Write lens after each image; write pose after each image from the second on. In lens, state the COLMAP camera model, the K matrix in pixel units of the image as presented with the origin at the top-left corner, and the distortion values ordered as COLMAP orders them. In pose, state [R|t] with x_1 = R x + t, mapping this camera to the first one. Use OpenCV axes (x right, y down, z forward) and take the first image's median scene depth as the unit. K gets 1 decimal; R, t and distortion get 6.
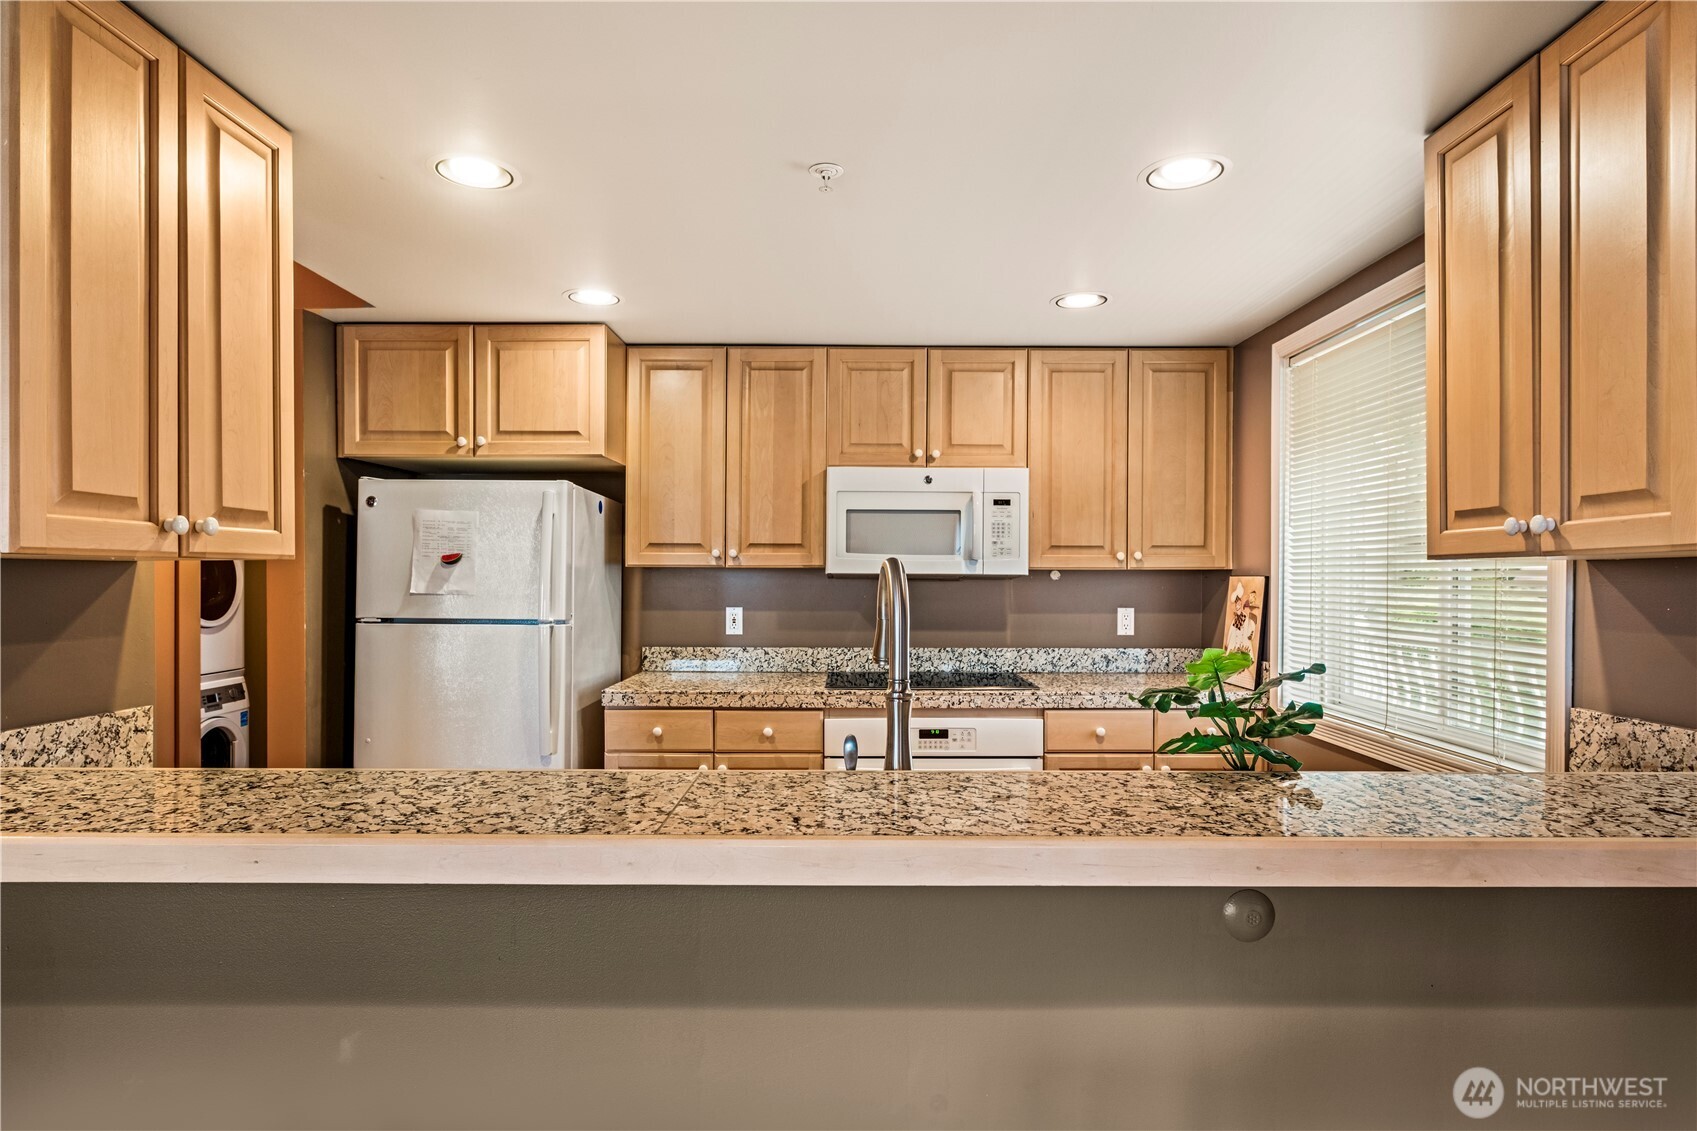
lens RADIAL K [[895.2, 0, 865.0], [0, 895.2, 566.0], [0, 0, 1]] dist [0.004770, -0.000366]
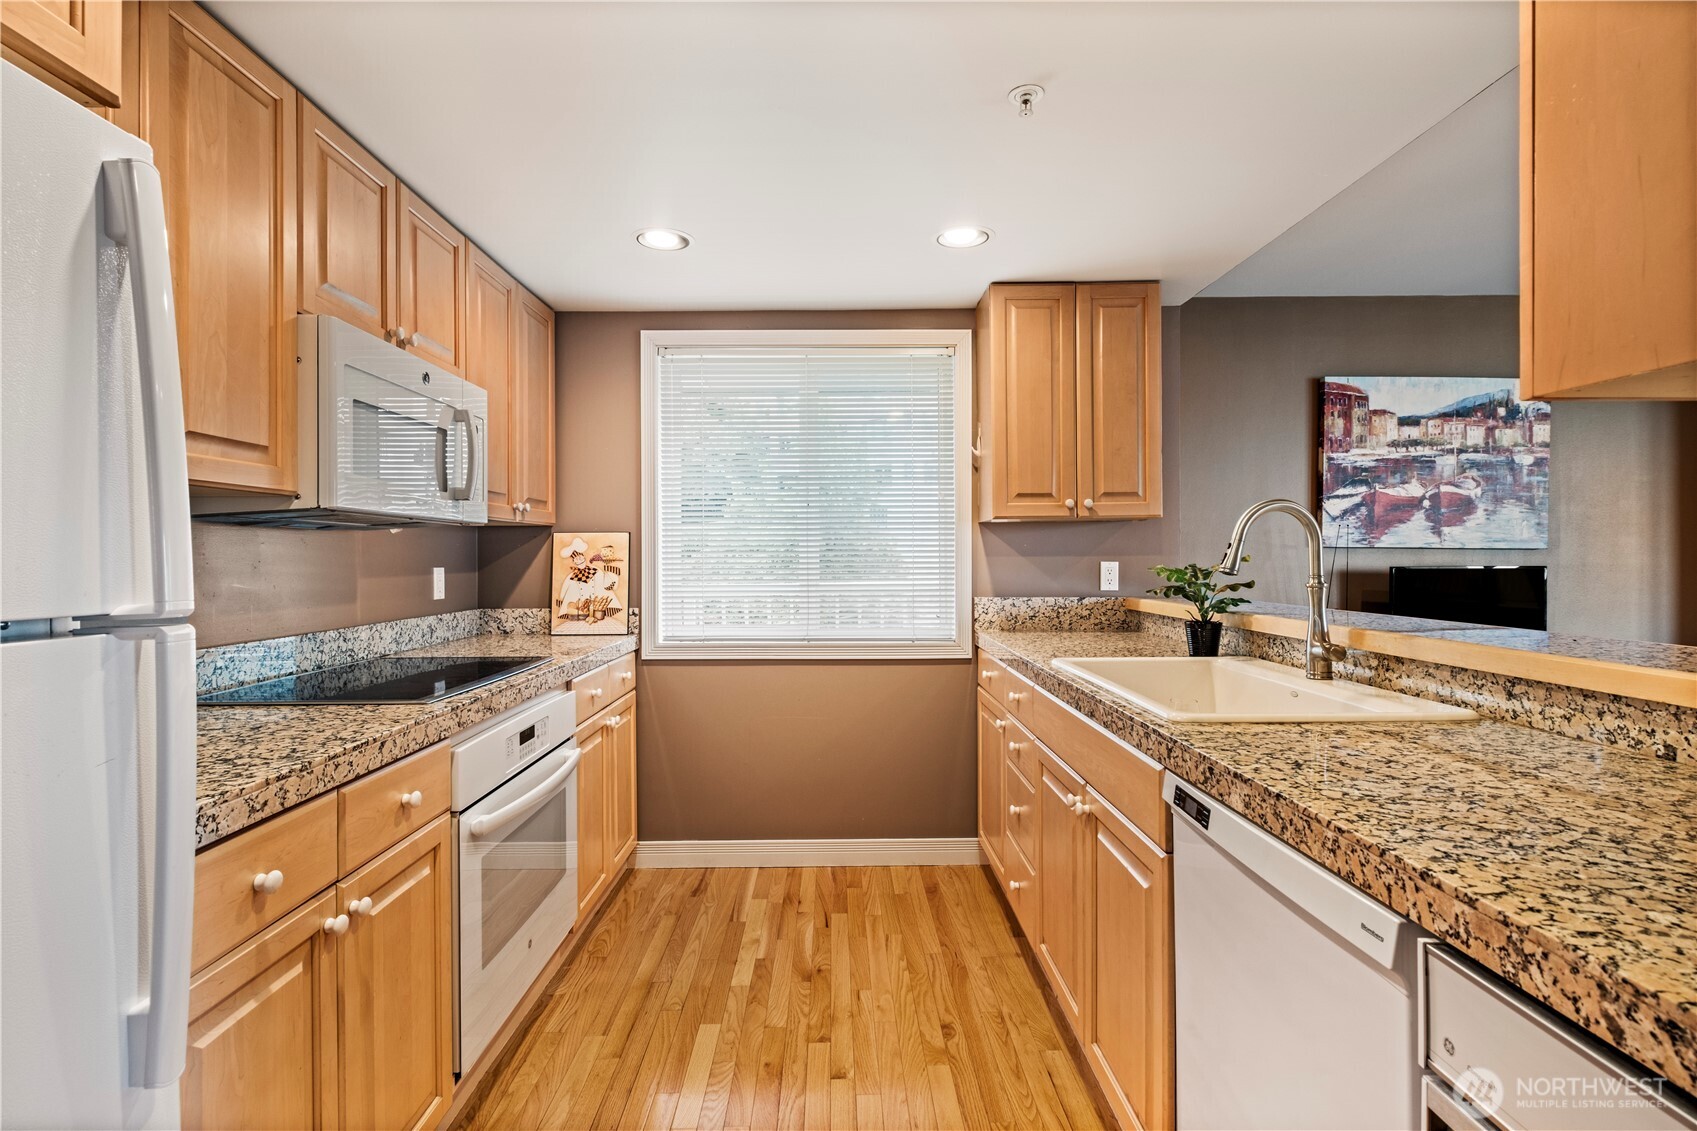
lens RADIAL K [[826.4, 0, 842.0], [0, 826.4, 557.7], [0, 0, 1]] dist [0.002371, -0.006324]
pose [[0.016363, -0.003296, 0.999861, -0.548417], [-0.006637, 0.999972, 0.003405, 0.035757], [-0.999844, -0.006692, 0.016341, 0.677165]]
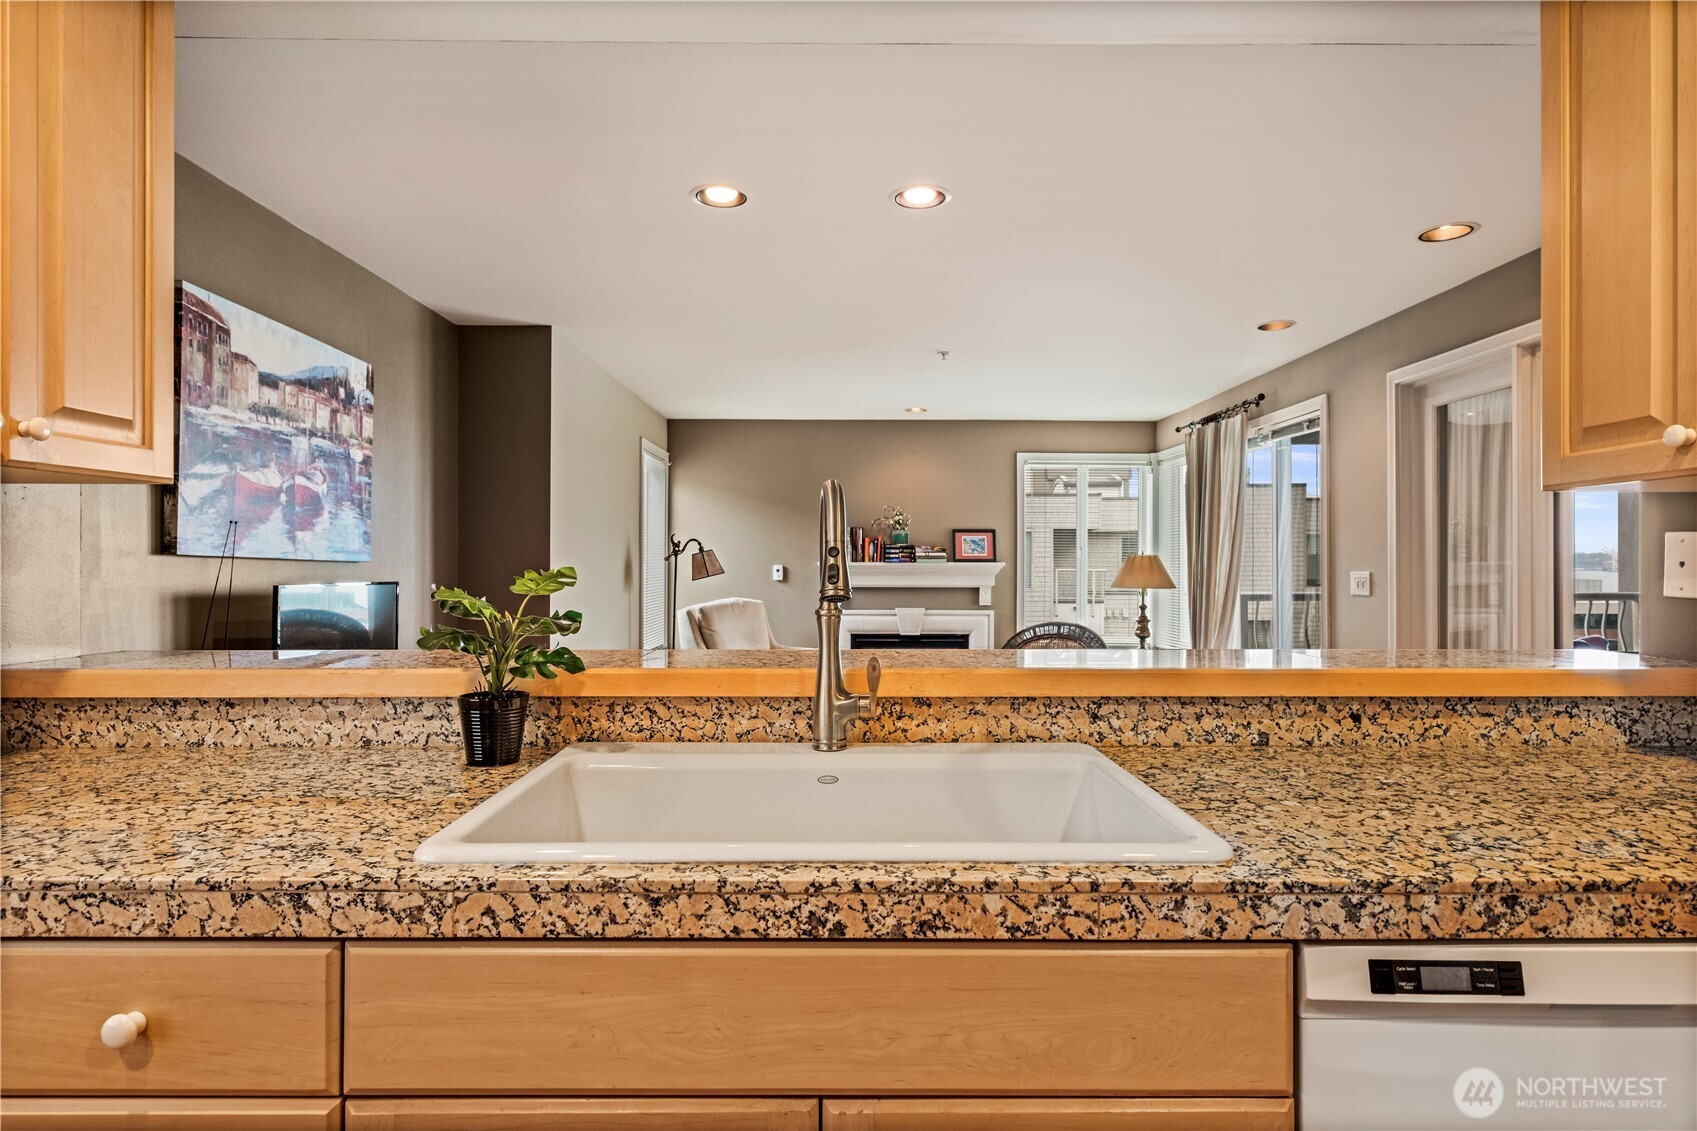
lens RADIAL K [[901.7, 0, 832.1], [0, 901.7, 555.7], [0, 0, 1]] dist [0.005177, -0.001177]
pose [[-0.999763, -0.001991, 0.021660, 0.003835], [-0.002474, 0.999749, -0.022271, 0.037065], [-0.021611, -0.022319, -0.999517, 0.784553]]
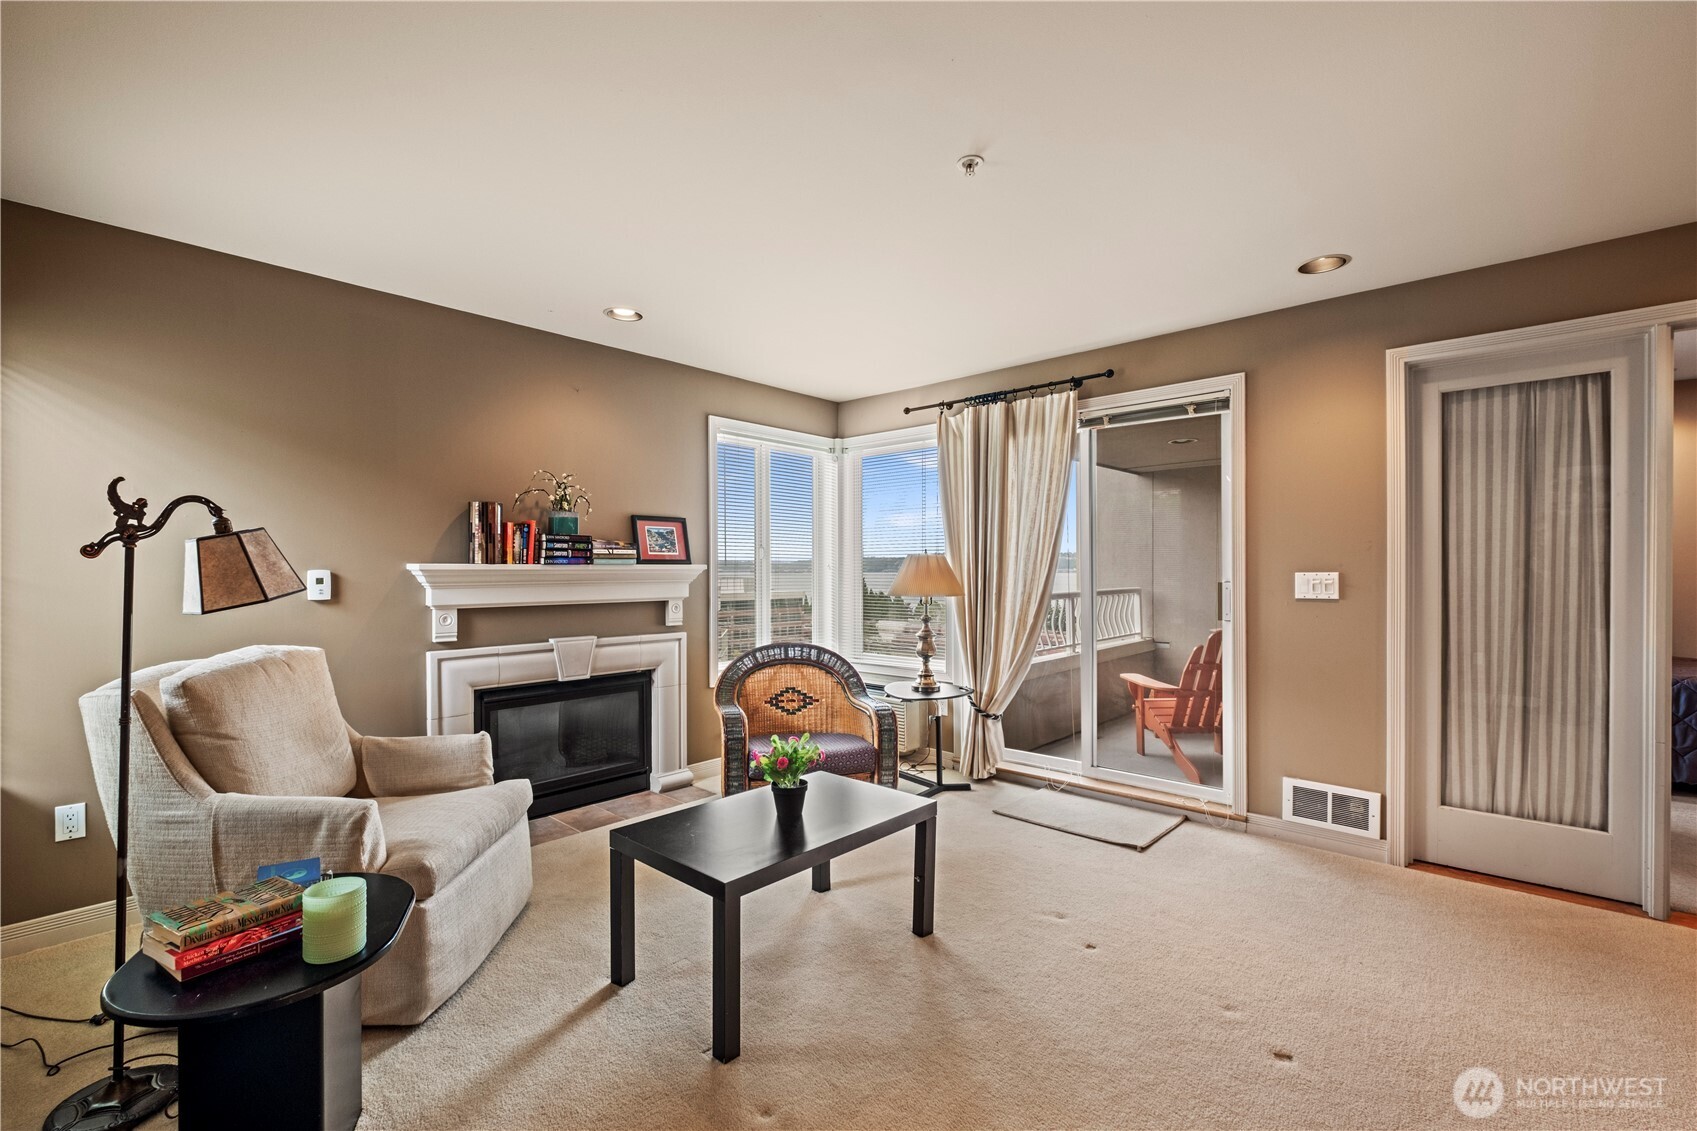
lens RADIAL K [[733.9, 0, 840.2], [0, 733.9, 571.6], [0, 0, 1]] dist [0.003493, -0.004005]
pose [[-0.688725, 0.005100, -0.725005, 0.382516], [0.012796, 0.999905, -0.005122, 0.026024], [0.724910, -0.012805, -0.688725, -0.317534]]
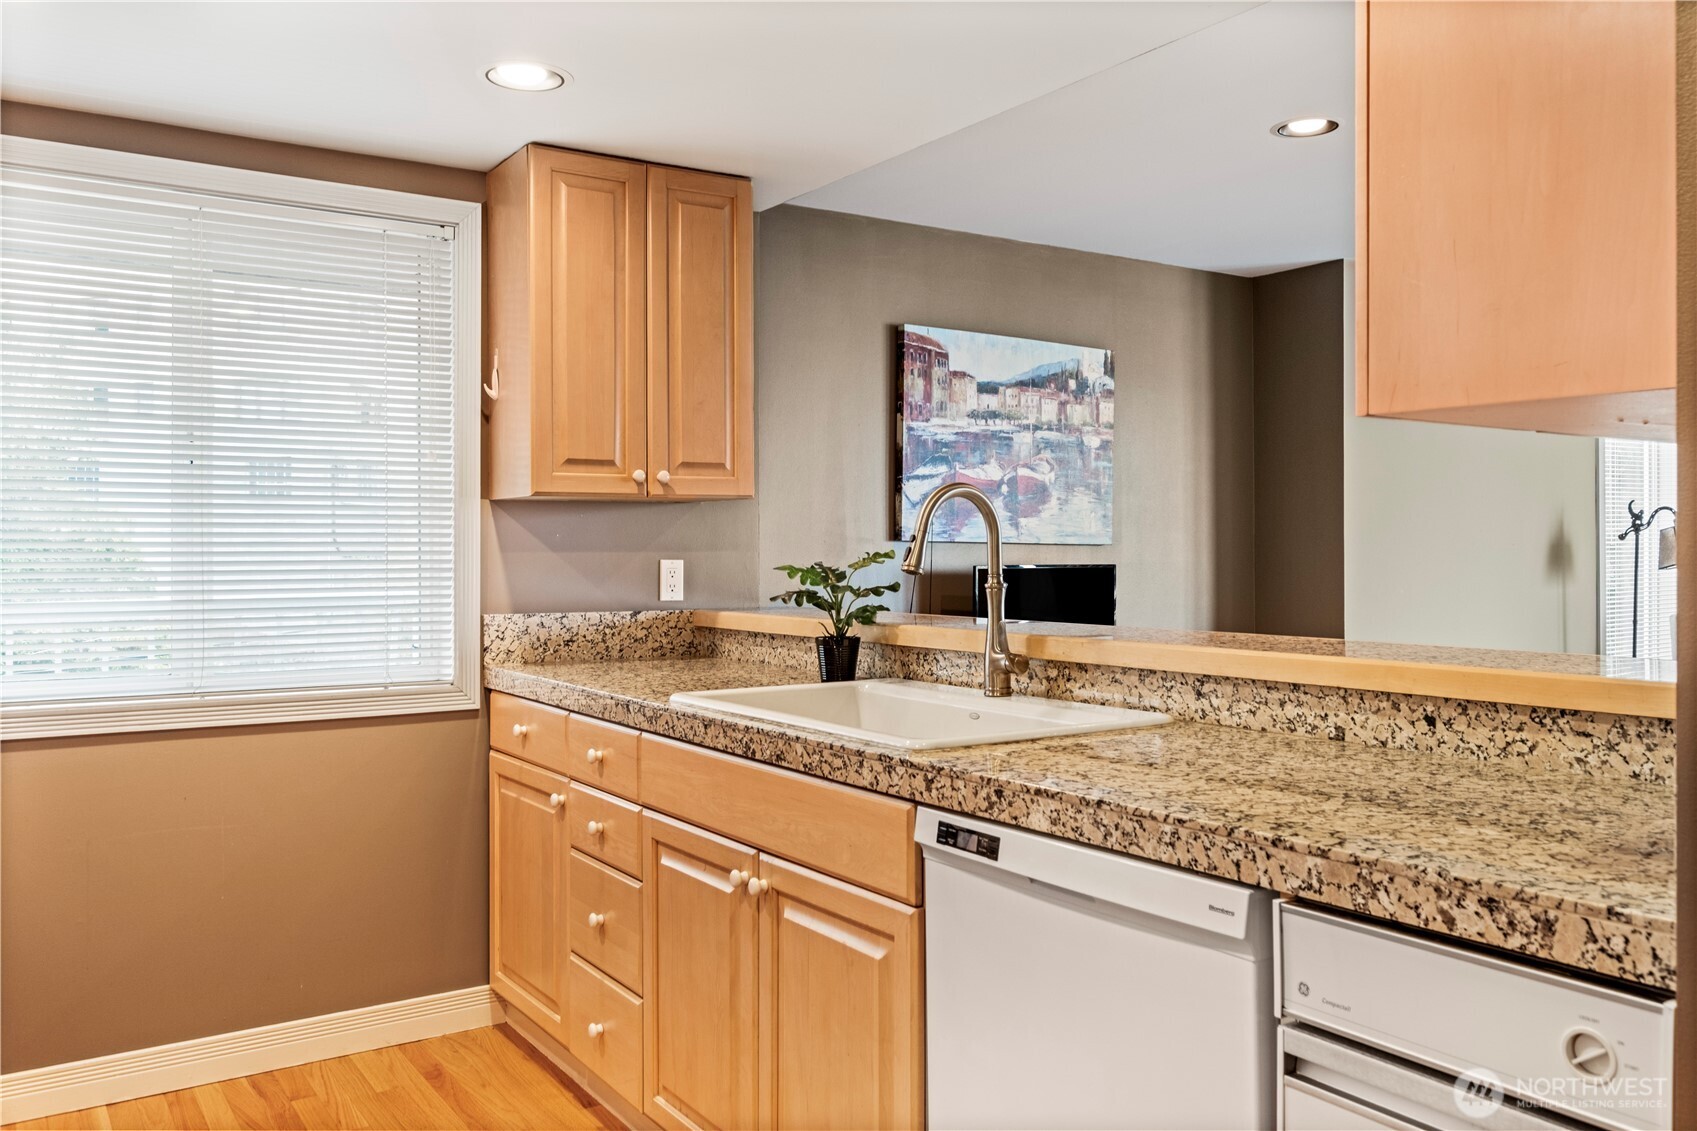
lens RADIAL K [[1337.3, 0, 862.2], [0, 1337.3, 545.0], [0, 0, 1]] dist [-0.015494, 0.001675]
pose [[-0.541683, 0.003063, 0.840577, -0.590217], [-0.007274, 0.999939, -0.008331, 0.037654], [-0.840551, -0.010628, -0.541628, 0.846453]]
